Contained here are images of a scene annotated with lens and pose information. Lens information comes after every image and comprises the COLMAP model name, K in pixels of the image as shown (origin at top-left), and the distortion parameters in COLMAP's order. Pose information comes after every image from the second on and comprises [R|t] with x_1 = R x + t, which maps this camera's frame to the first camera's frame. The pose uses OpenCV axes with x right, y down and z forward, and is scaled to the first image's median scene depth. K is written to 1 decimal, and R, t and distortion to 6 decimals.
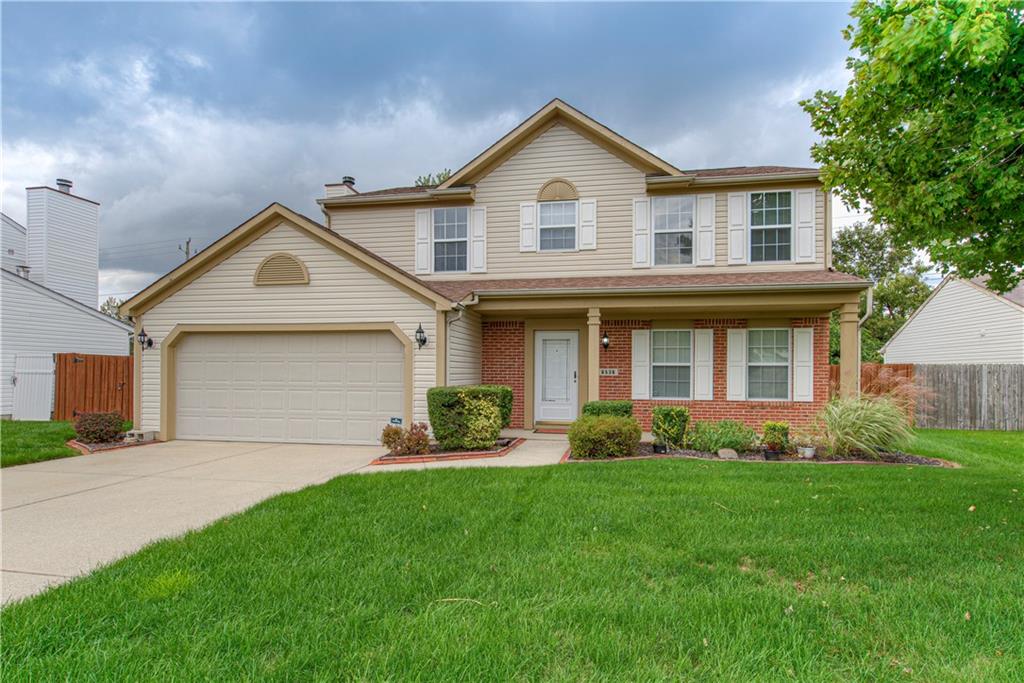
lens RADIAL K [[500.5, 0, 513.4], [0, 500.5, 368.2], [0, 0, 1]] dist [0.002925, 0.000343]
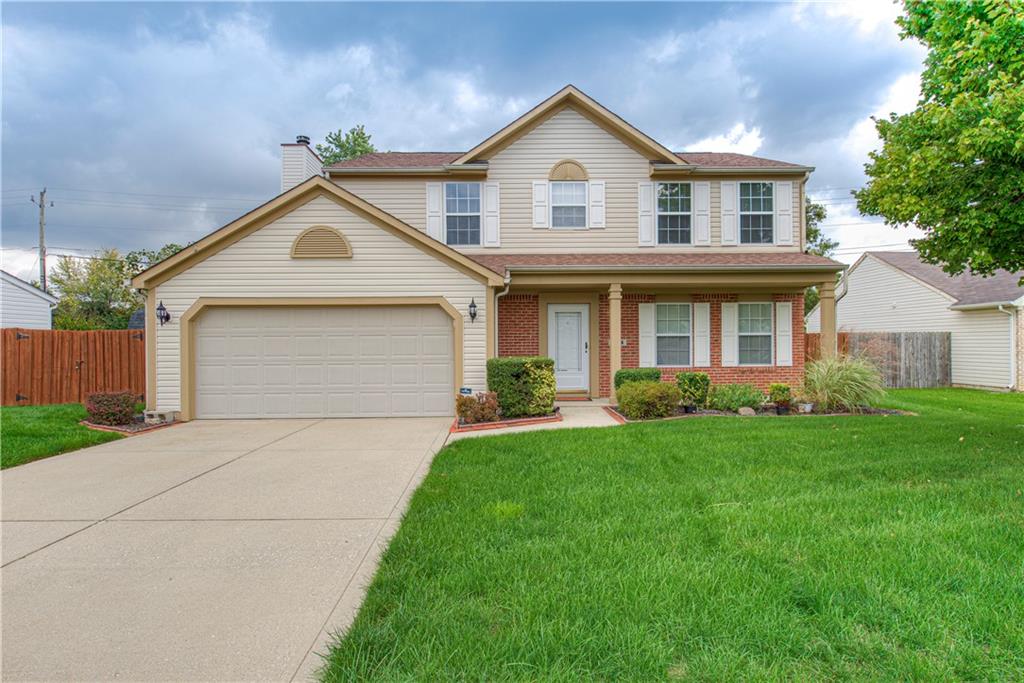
lens RADIAL K [[539.8, 0, 509.0], [0, 539.8, 341.7], [0, 0, 1]] dist [0.000559, -0.001264]
pose [[0.983188, -0.011482, 0.182235, -0.264945], [0.010908, 0.999932, 0.004152, -0.001640], [-0.182270, -0.002095, 0.983246, -0.102616]]
